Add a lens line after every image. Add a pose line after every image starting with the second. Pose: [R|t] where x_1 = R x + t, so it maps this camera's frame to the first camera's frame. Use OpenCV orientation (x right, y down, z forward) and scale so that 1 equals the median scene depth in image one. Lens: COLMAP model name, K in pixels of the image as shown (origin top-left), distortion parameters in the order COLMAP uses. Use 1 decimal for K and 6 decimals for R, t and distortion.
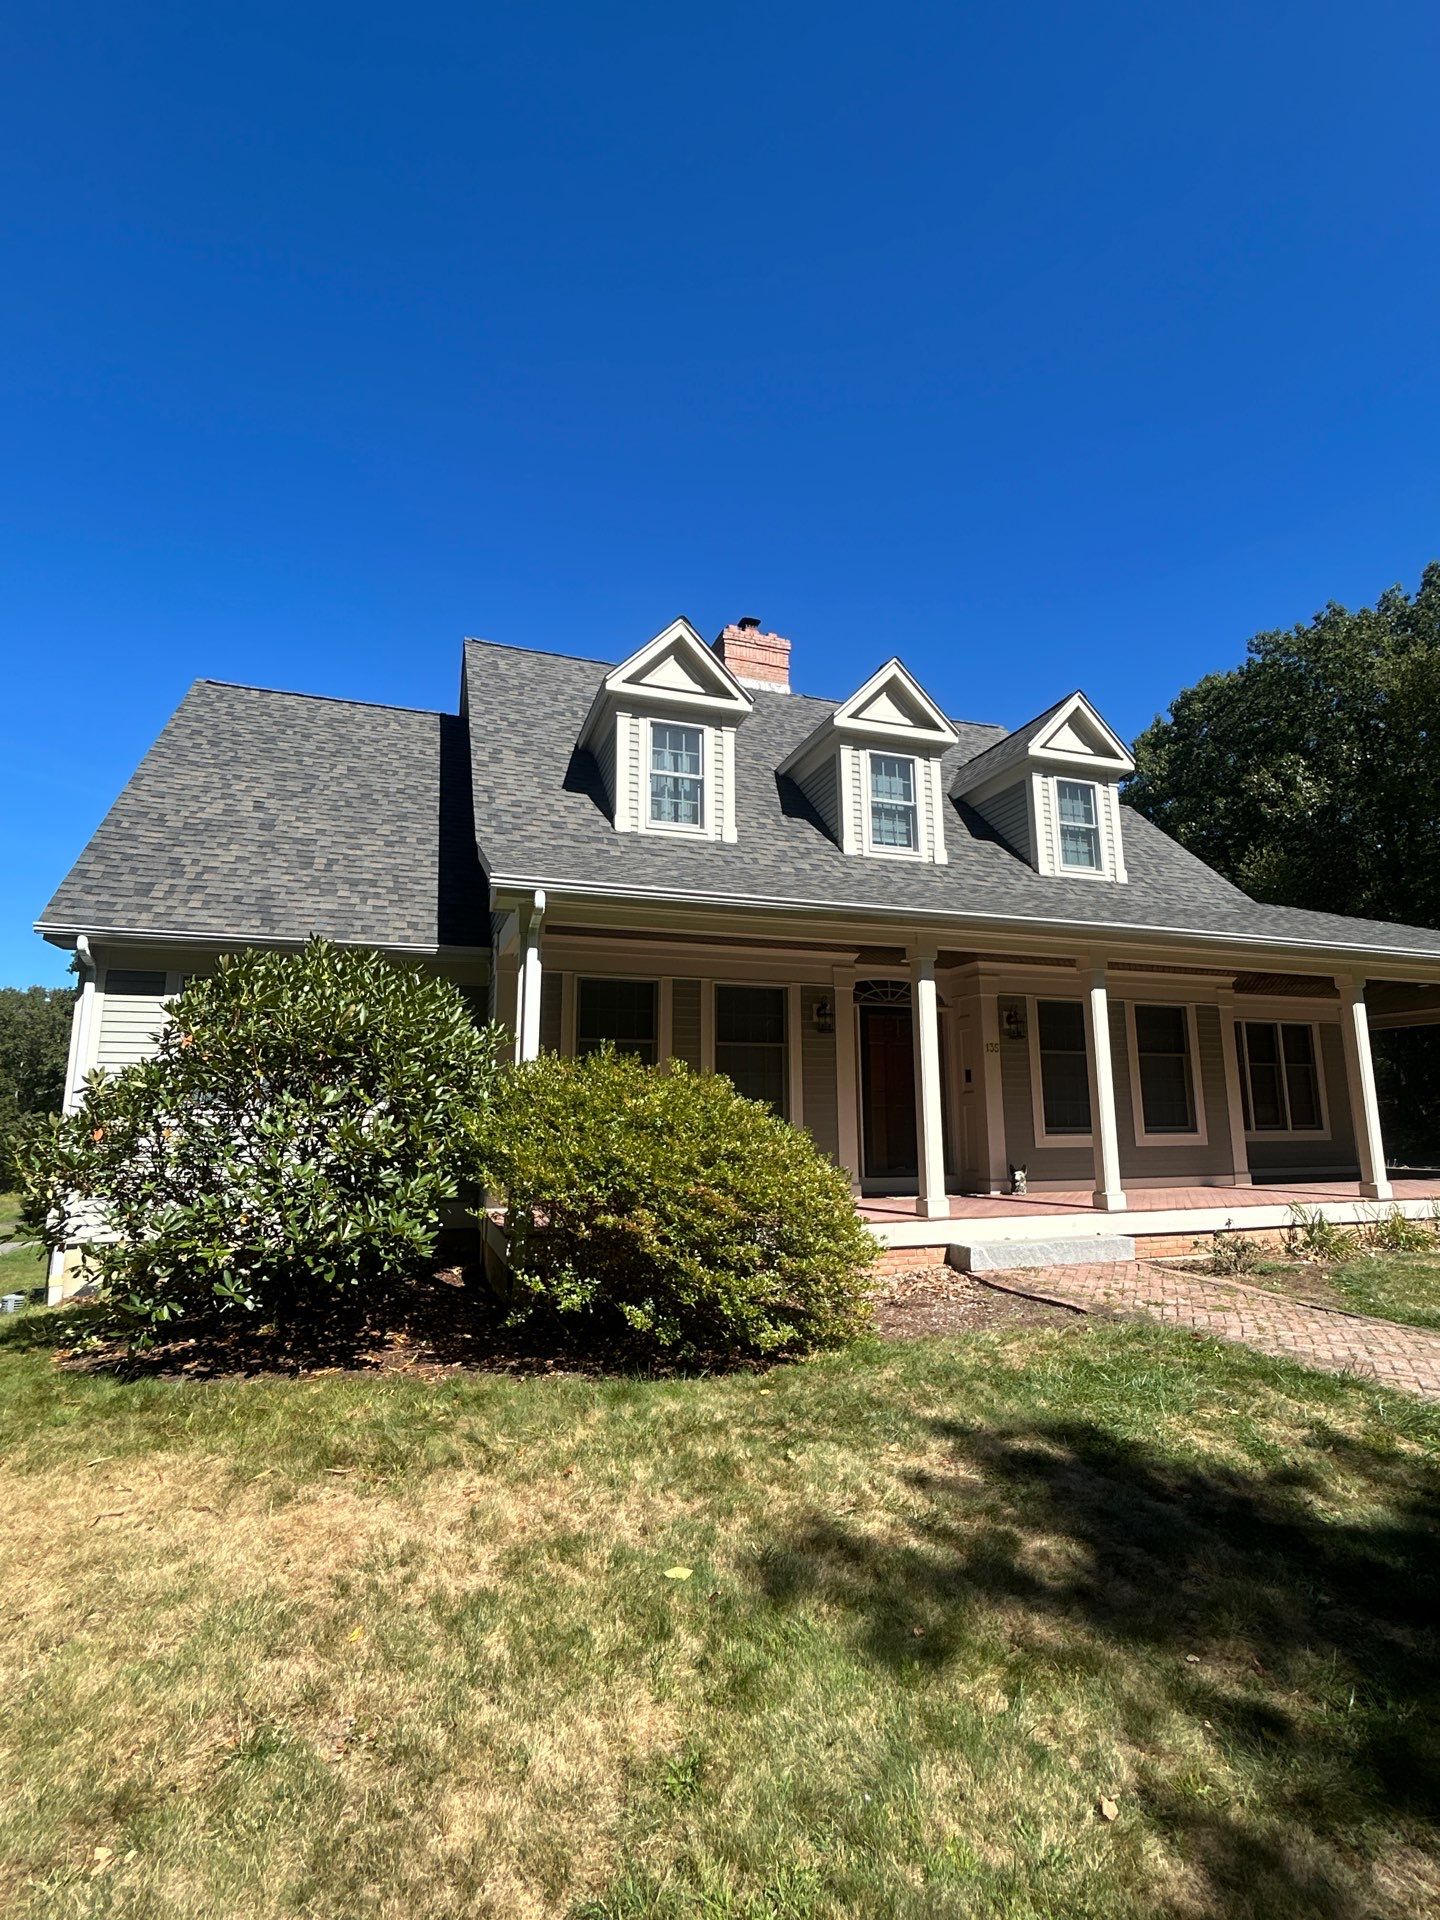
lens RADIAL K [[985.4, 0, 726.1], [0, 985.4, 959.4], [0, 0, 1]] dist [0.001361, -0.000147]
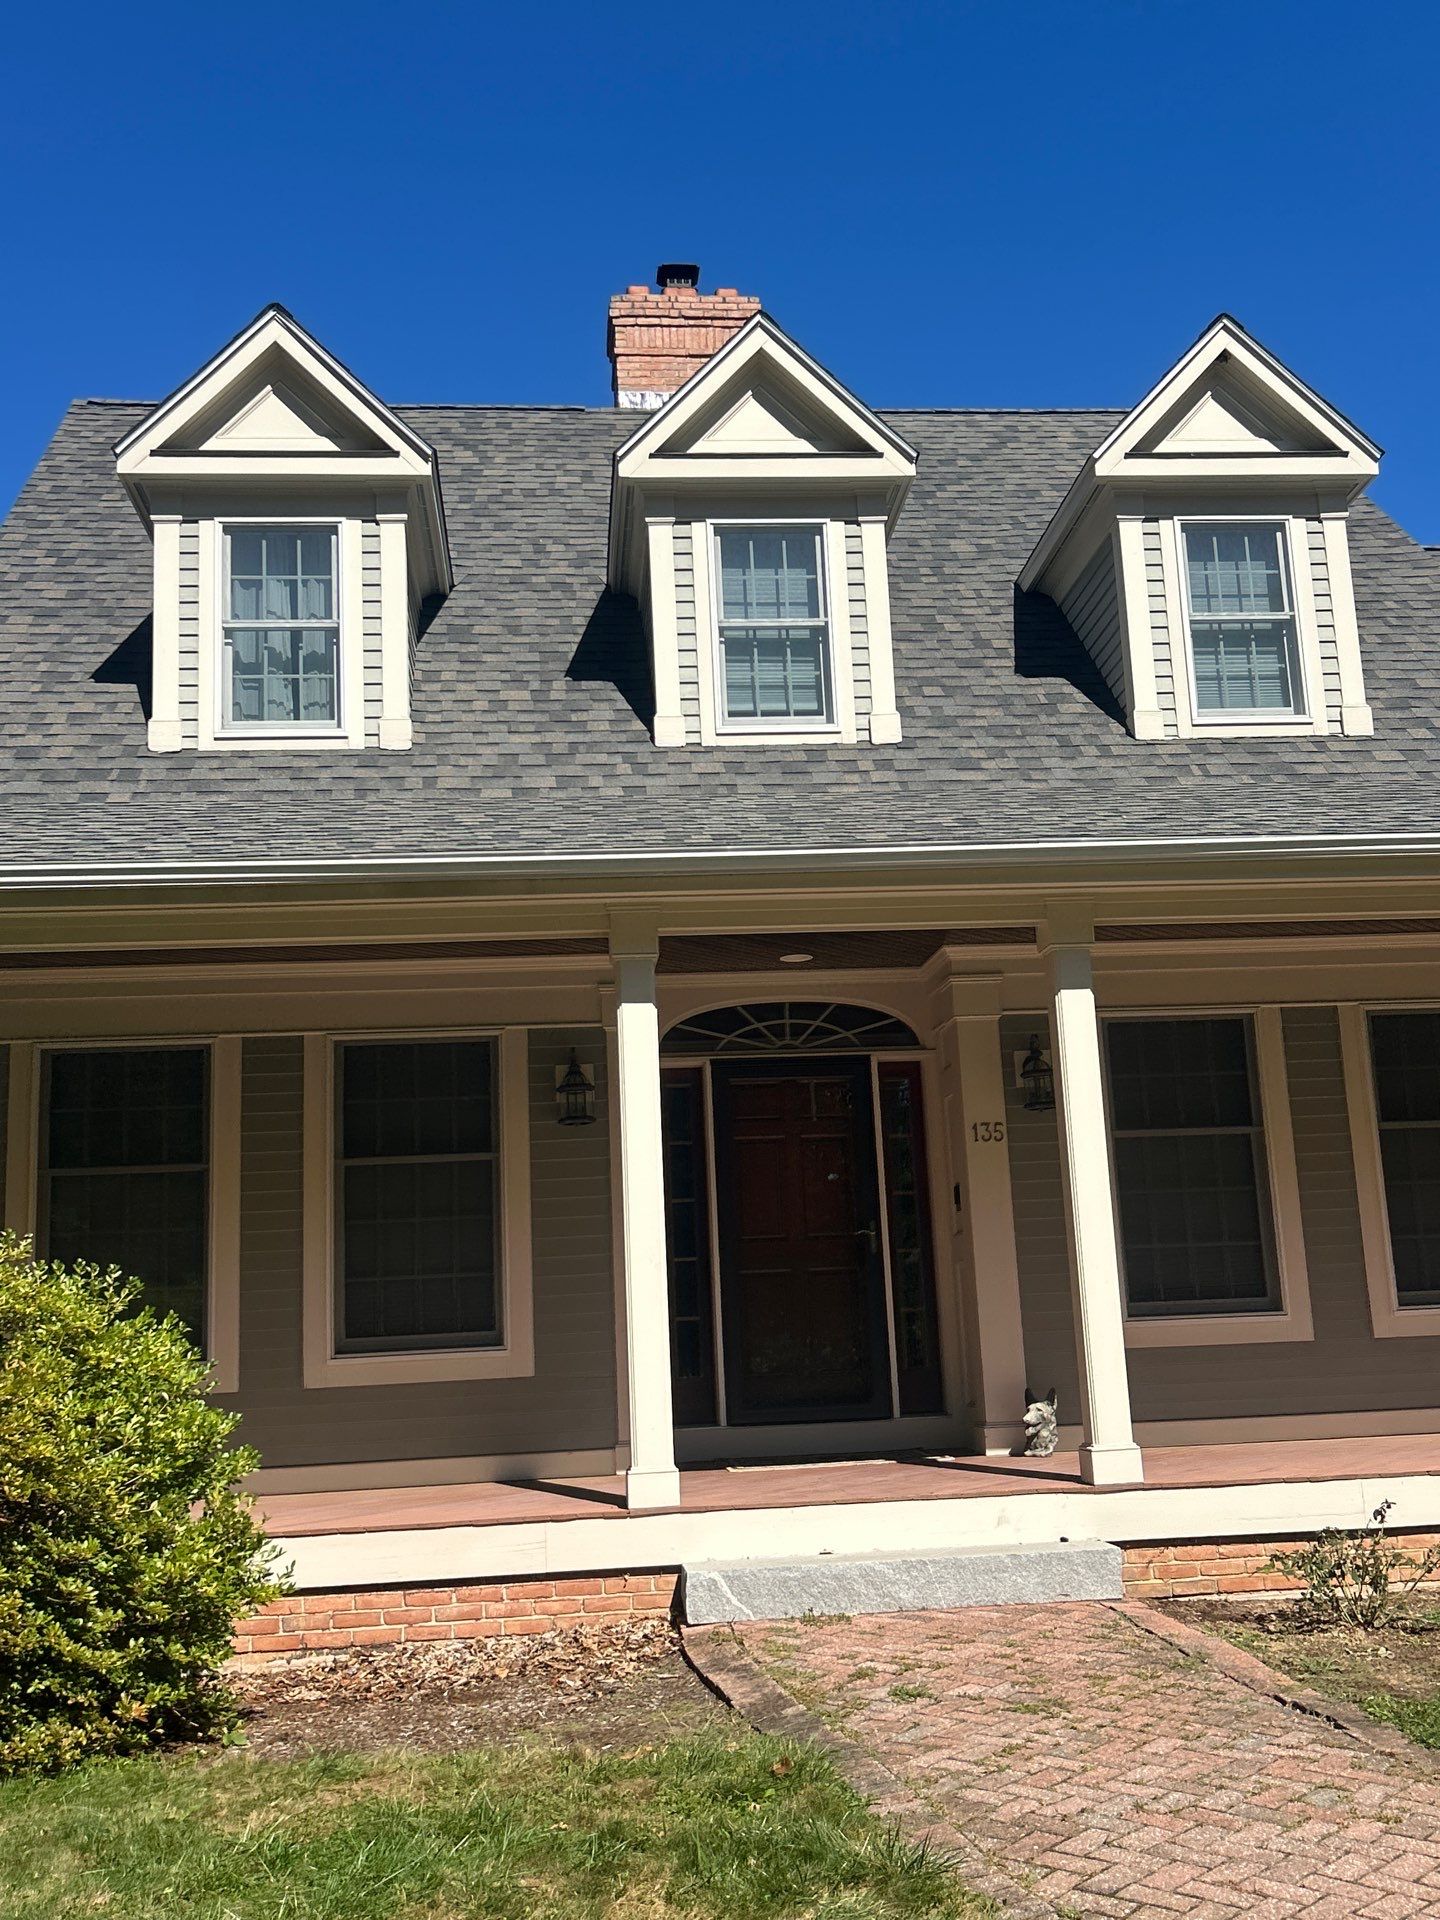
lens RADIAL K [[1854.3, 0, 720.6], [0, 1854.3, 1003.4], [0, 0, 1]] dist [0.064491, -0.004553]
pose [[0.963614, -0.079772, -0.255115, 0.385376], [0.082068, 0.996625, -0.001653, 0.022108], [0.254386, -0.019344, 0.966909, 0.143743]]
